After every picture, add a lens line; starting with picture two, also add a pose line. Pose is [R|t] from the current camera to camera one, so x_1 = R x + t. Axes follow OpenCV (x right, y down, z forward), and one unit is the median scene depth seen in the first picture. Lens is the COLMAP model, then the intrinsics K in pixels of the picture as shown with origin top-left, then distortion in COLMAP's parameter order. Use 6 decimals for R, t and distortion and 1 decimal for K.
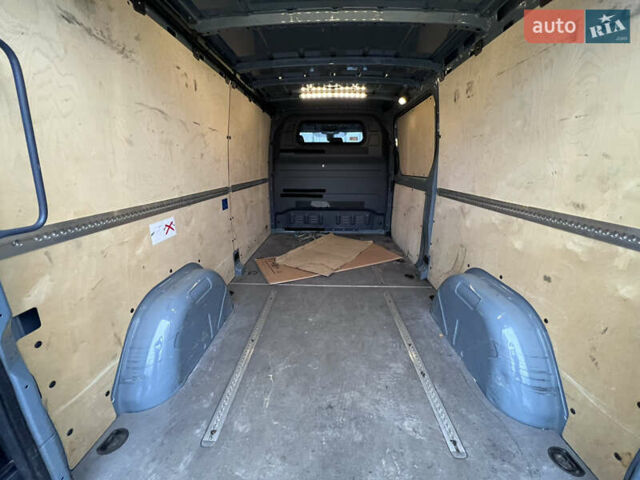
lens RADIAL K [[256.0, 0, 317.0], [0, 256.0, 238.6], [0, 0, 1]] dist [0.000173, -0.000184]
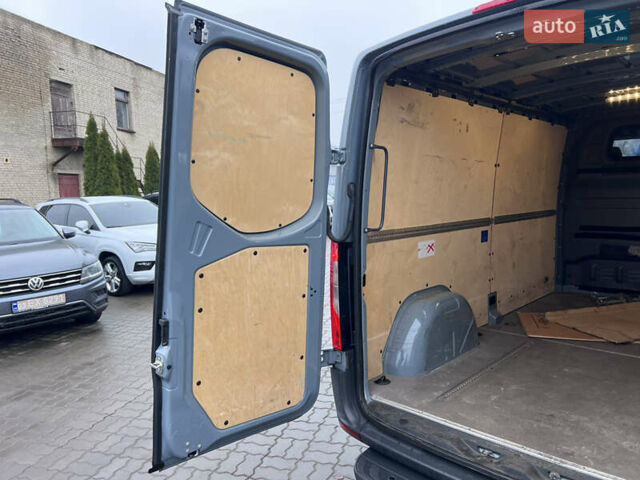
lens RADIAL K [[478.4, 0, 320.0], [0, 478.4, 240.0], [0, 0, 1]] dist [0.058425, -0.072429]
pose [[0.758619, 0.042478, -0.650148, 0.289701], [-0.156053, 0.980673, -0.118015, 0.160820], [0.632569, 0.190986, 0.750587, -0.607390]]
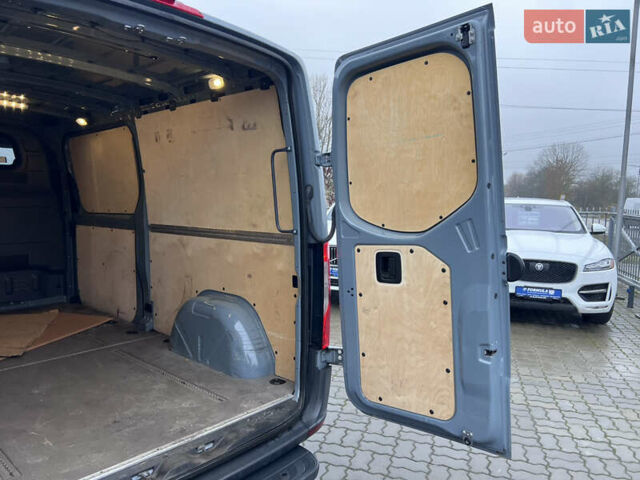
lens RADIAL K [[478.4, 0, 320.0], [0, 478.4, 240.0], [0, 0, 1]] dist [0.058425, -0.072429]
pose [[0.646667, -0.059855, 0.760420, -0.425583], [0.205846, 0.973623, -0.098416, 0.144885], [-0.734472, 0.220172, 0.641931, -0.514819]]
